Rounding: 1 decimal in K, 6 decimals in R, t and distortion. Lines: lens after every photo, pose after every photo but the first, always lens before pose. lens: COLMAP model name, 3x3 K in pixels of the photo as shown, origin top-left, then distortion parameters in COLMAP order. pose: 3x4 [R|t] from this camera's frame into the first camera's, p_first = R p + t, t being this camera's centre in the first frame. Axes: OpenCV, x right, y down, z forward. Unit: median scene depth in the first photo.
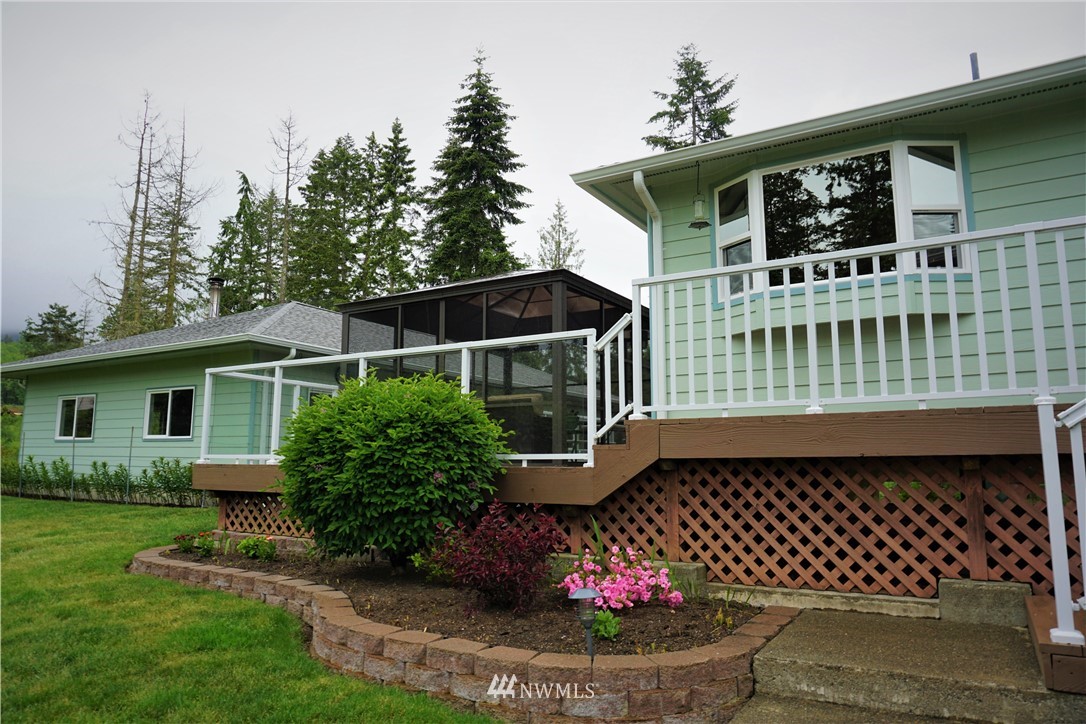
lens RADIAL K [[714.4, 0, 544.4], [0, 714.4, 362.8], [0, 0, 1]] dist [-0.044309, 0.025245]
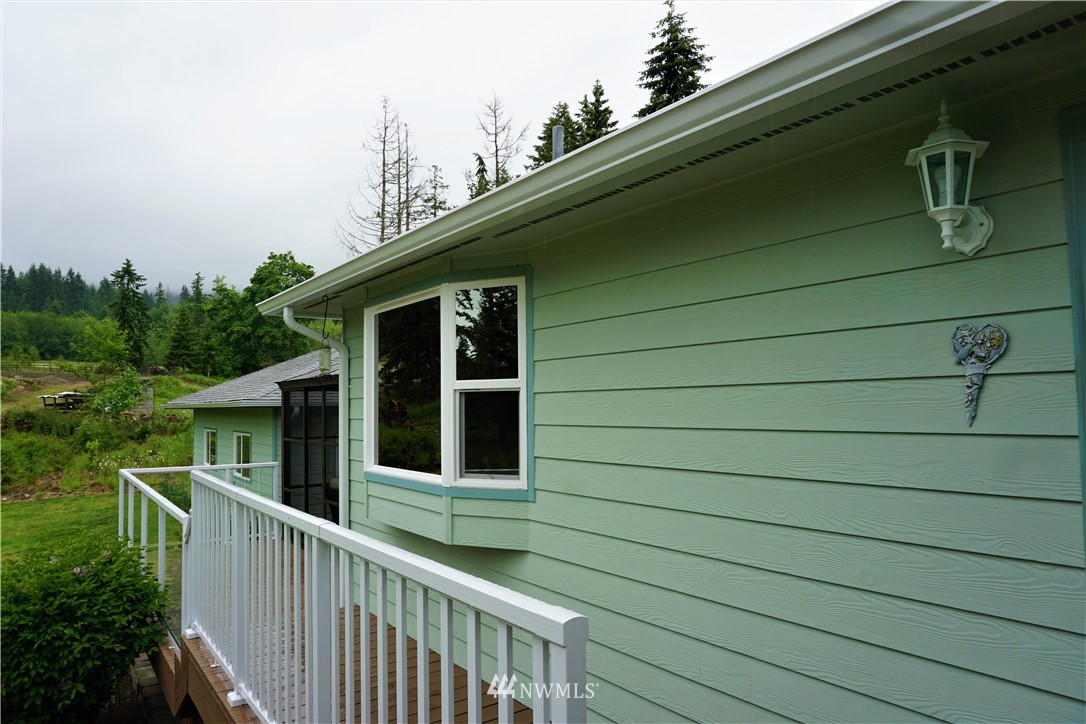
lens RADIAL K [[714.4, 0, 543.1], [0, 714.4, 361.7], [0, 0, 1]] dist [-0.044309, 0.025245]
pose [[0.919363, -0.044694, -0.390863, 0.094957], [0.075761, 0.995043, 0.064422, -0.031111], [0.386046, -0.088839, 0.918192, 0.046337]]
